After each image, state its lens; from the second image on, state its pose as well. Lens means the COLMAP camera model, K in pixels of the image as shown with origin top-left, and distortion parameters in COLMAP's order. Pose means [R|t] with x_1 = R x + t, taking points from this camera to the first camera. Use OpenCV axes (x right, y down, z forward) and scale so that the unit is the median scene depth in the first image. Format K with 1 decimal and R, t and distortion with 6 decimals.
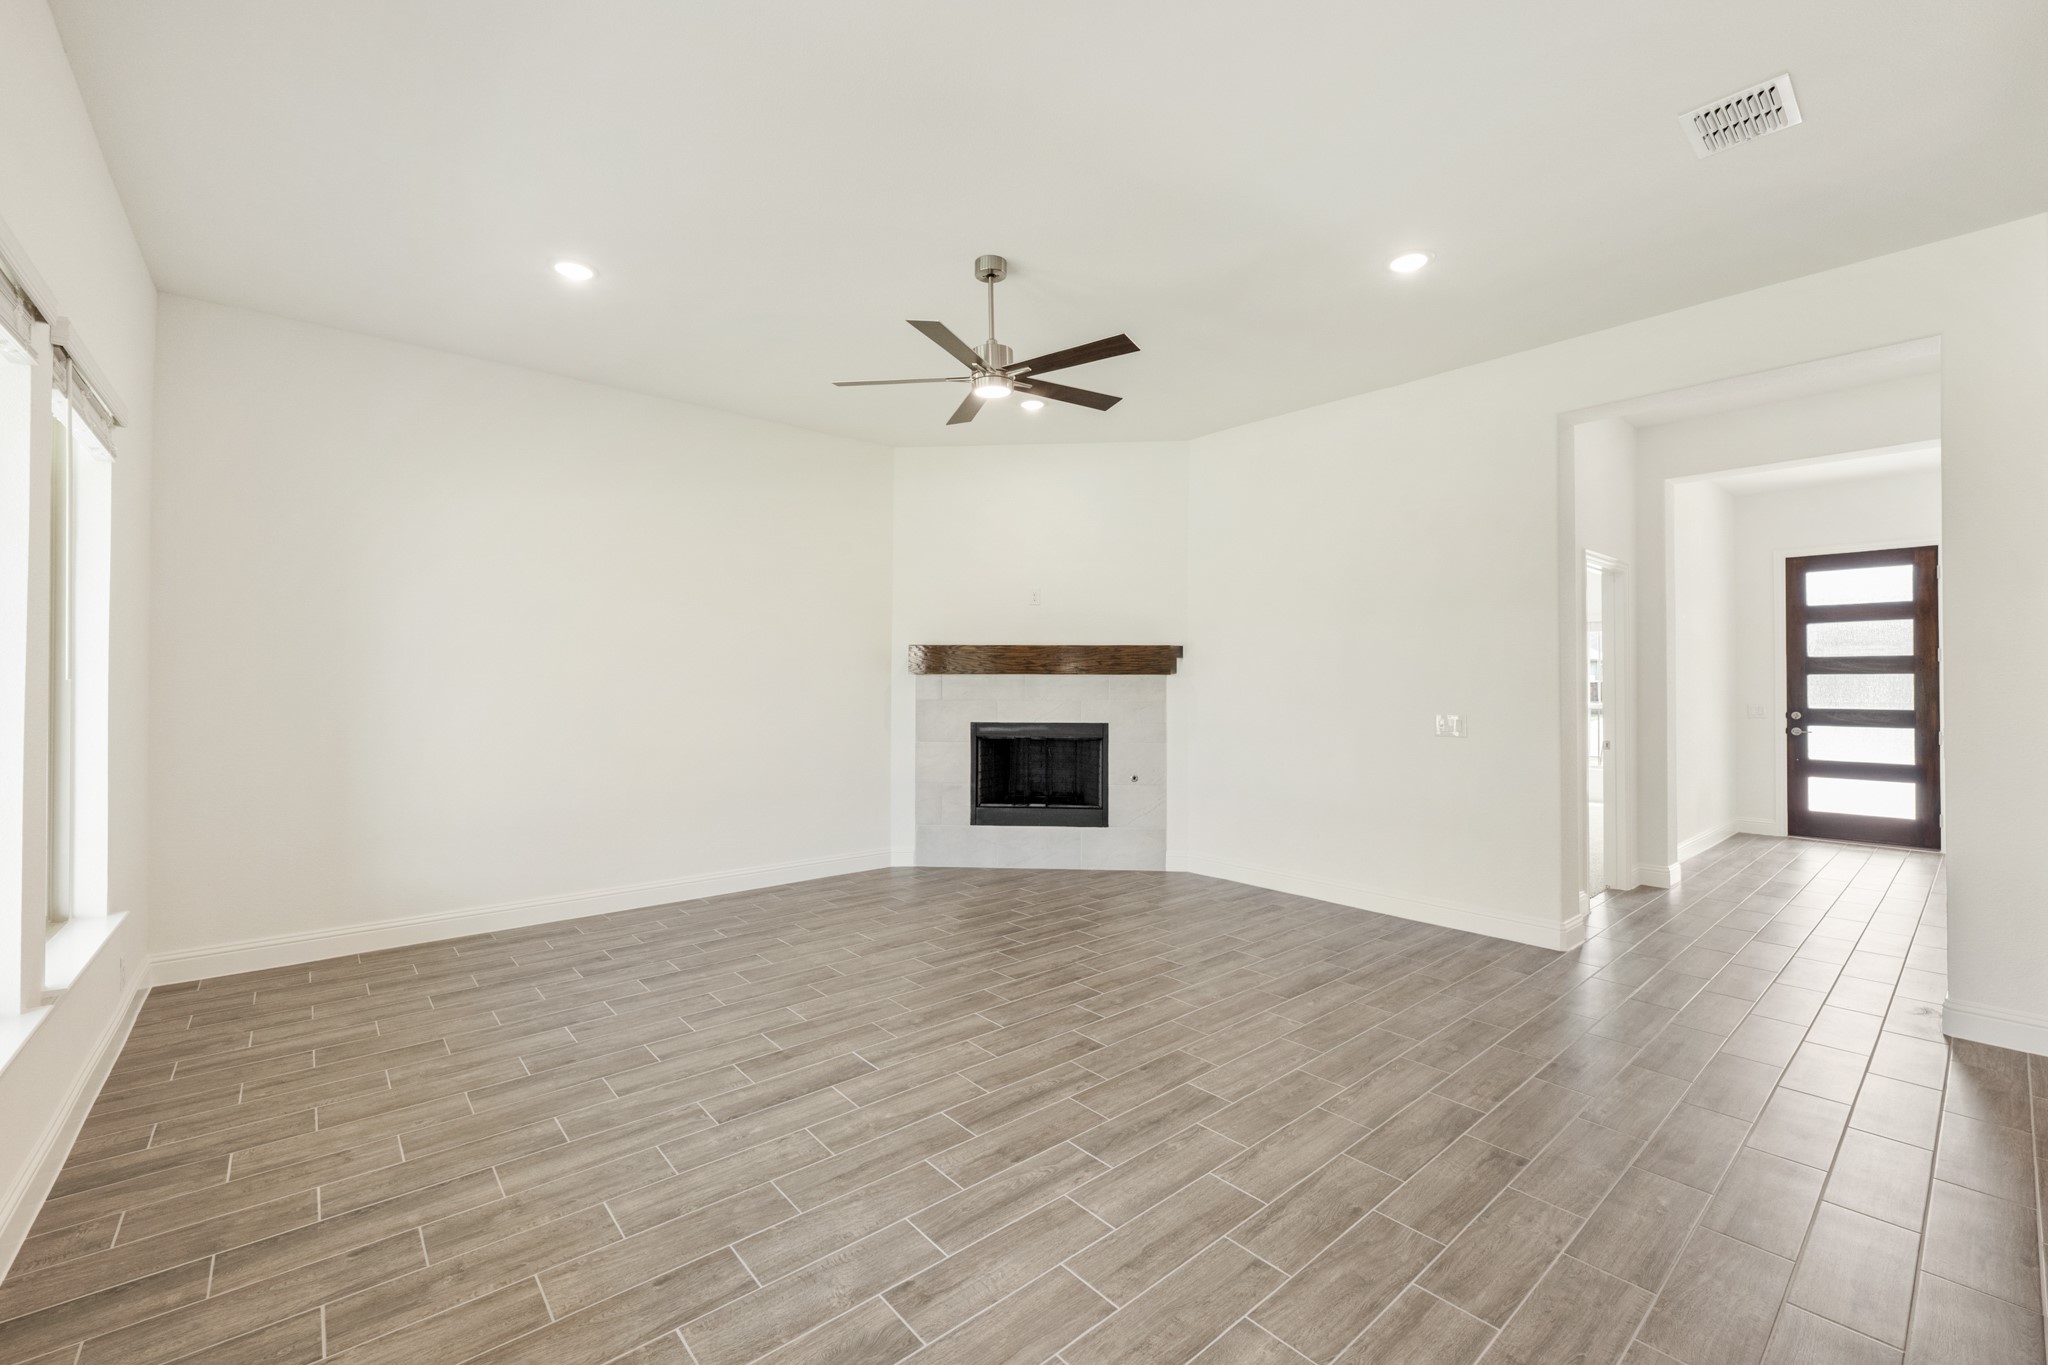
lens RADIAL K [[839.3, 0, 1027.8], [0, 839.3, 667.1], [0, 0, 1]] dist [-0.003292, -0.002401]
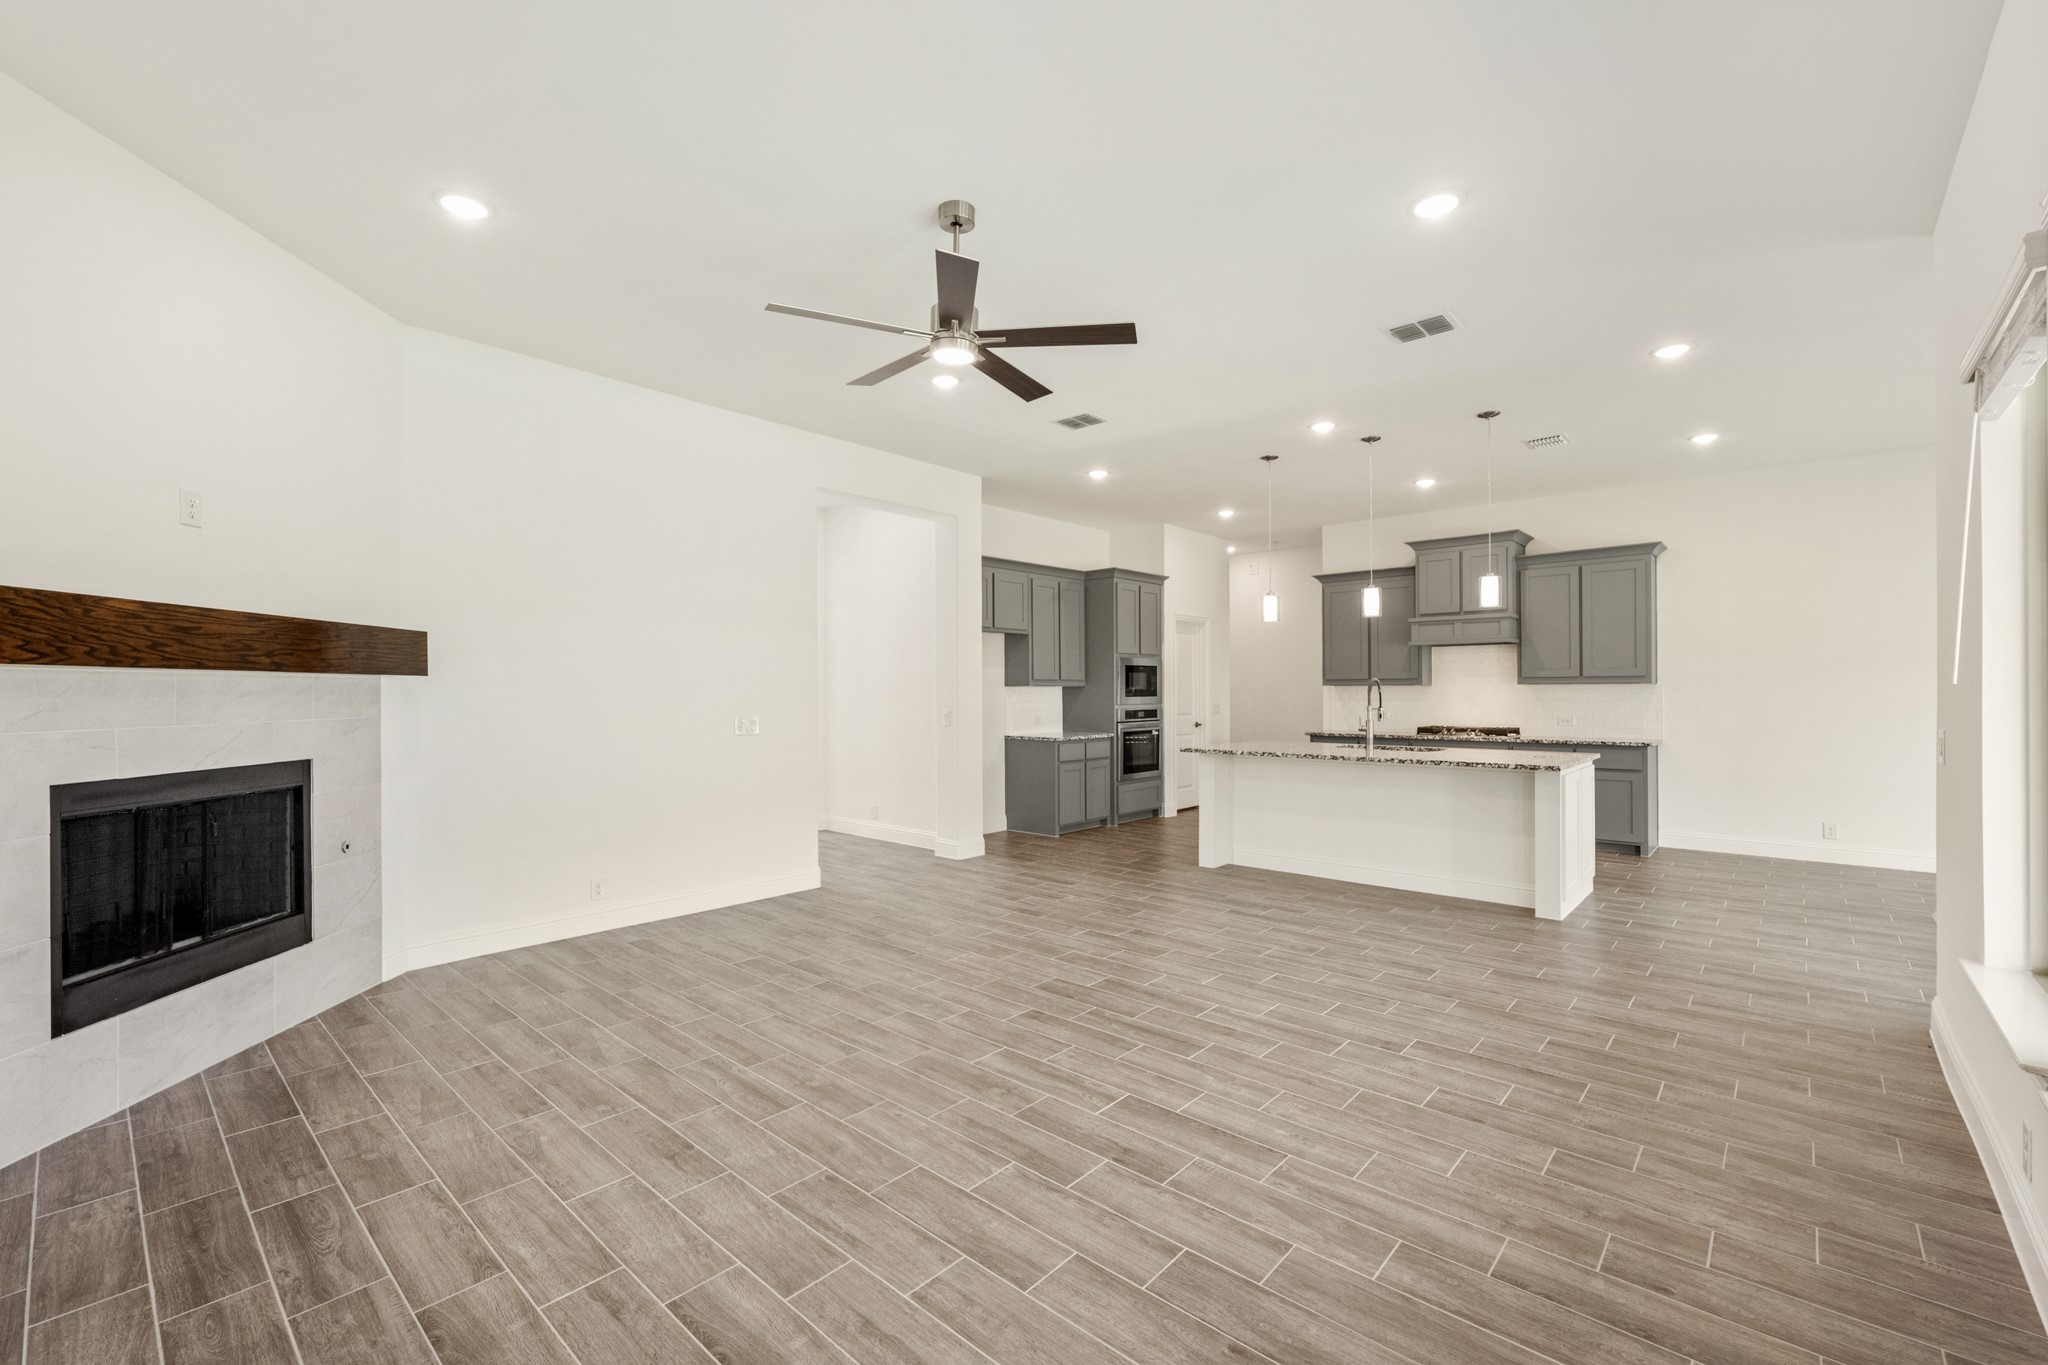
lens RADIAL K [[839.3, 0, 1034.6], [0, 839.3, 689.5], [0, 0, 1]] dist [-0.003292, -0.002401]
pose [[-0.120170, -0.001342, 0.992752, -0.849792], [-0.018608, 0.999826, -0.000901, 0.017784], [-0.992579, -0.018582, -0.120174, 0.941183]]
